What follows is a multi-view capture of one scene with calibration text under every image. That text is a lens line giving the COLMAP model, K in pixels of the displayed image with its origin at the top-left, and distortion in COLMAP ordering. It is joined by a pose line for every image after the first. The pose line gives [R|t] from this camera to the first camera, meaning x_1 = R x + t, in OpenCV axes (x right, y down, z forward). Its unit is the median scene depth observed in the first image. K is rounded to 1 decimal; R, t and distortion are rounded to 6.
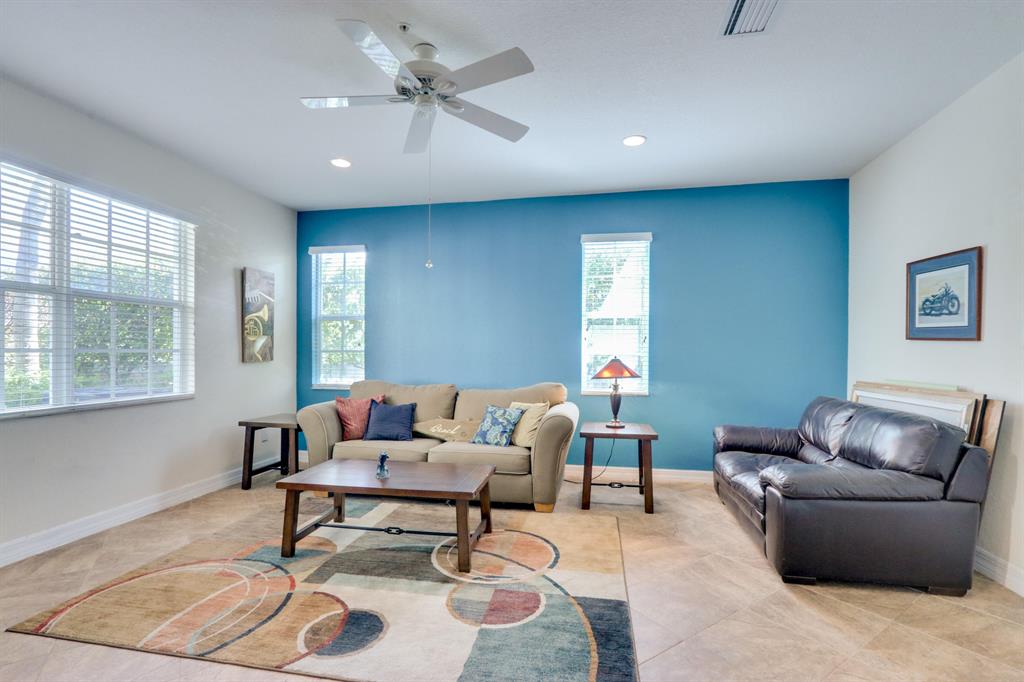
lens RADIAL K [[467.7, 0, 509.8], [0, 467.7, 353.4], [0, 0, 1]] dist [-0.025746, 0.013425]
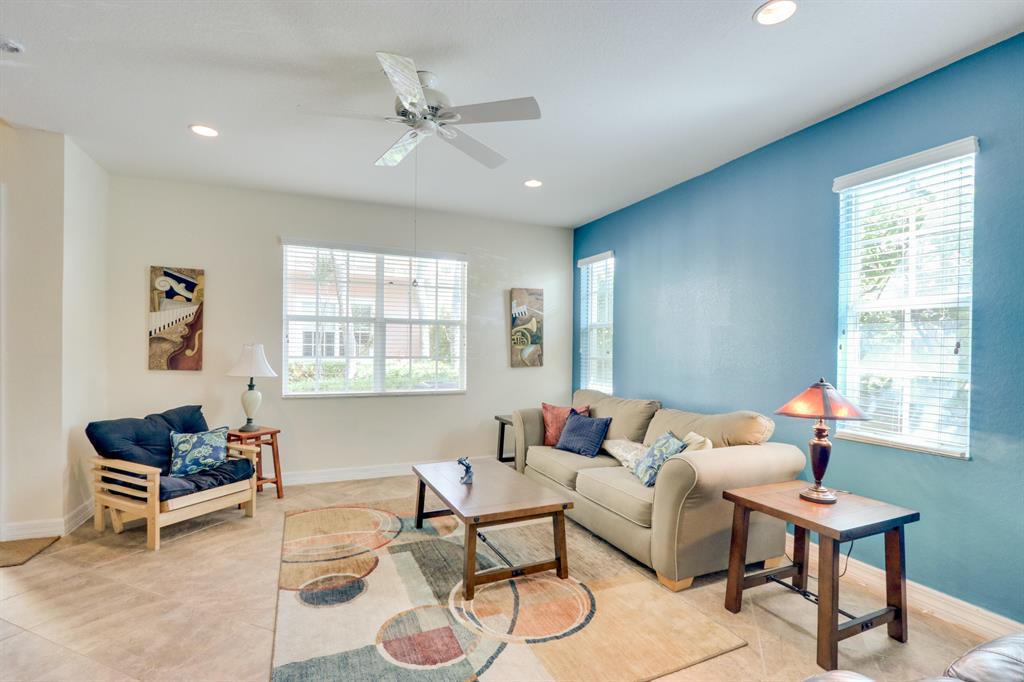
lens RADIAL K [[467.7, 0, 509.8], [0, 467.7, 353.4], [0, 0, 1]] dist [-0.025746, 0.013425]
pose [[0.569431, 0.009796, -0.821980, 0.484843], [-0.009021, 0.999943, 0.005668, -0.026766], [0.821989, 0.004187, 0.569487, 0.347534]]
